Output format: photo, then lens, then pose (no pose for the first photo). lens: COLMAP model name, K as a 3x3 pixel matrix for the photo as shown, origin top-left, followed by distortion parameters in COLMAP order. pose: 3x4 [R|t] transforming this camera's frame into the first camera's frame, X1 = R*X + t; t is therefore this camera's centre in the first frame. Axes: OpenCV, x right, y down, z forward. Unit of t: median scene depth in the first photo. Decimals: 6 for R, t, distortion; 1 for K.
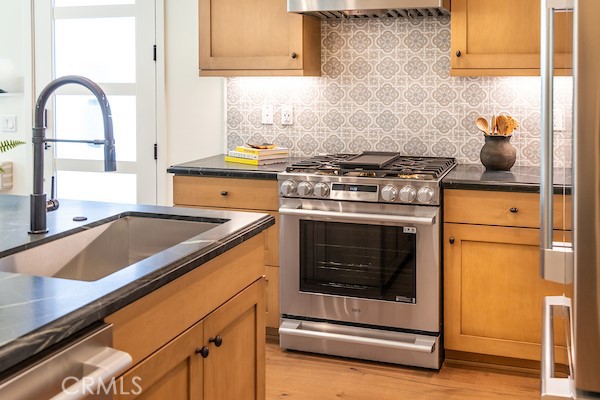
lens RADIAL K [[773.2, 0, 299.6], [0, 773.2, 199.2], [0, 0, 1]] dist [-0.022923, 0.000000]
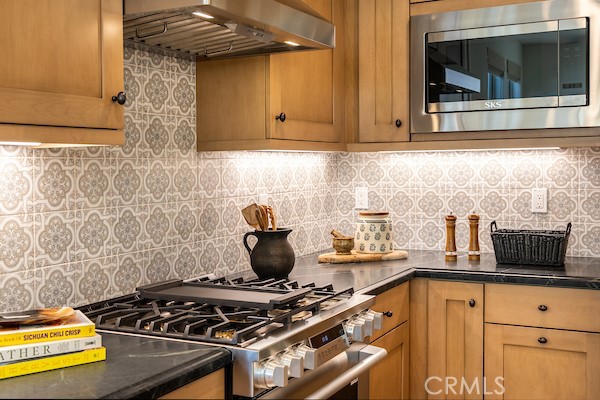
lens RADIAL K [[728.6, 0, 299.6], [0, 728.6, 201.7], [0, 0, 1]] dist [0.029802, 0.000000]
pose [[0.166677, -0.052397, 0.984618, -0.381481], [0.161484, 0.986554, 0.025164, -0.114668], [-0.972698, 0.154806, 0.172897, 0.790326]]
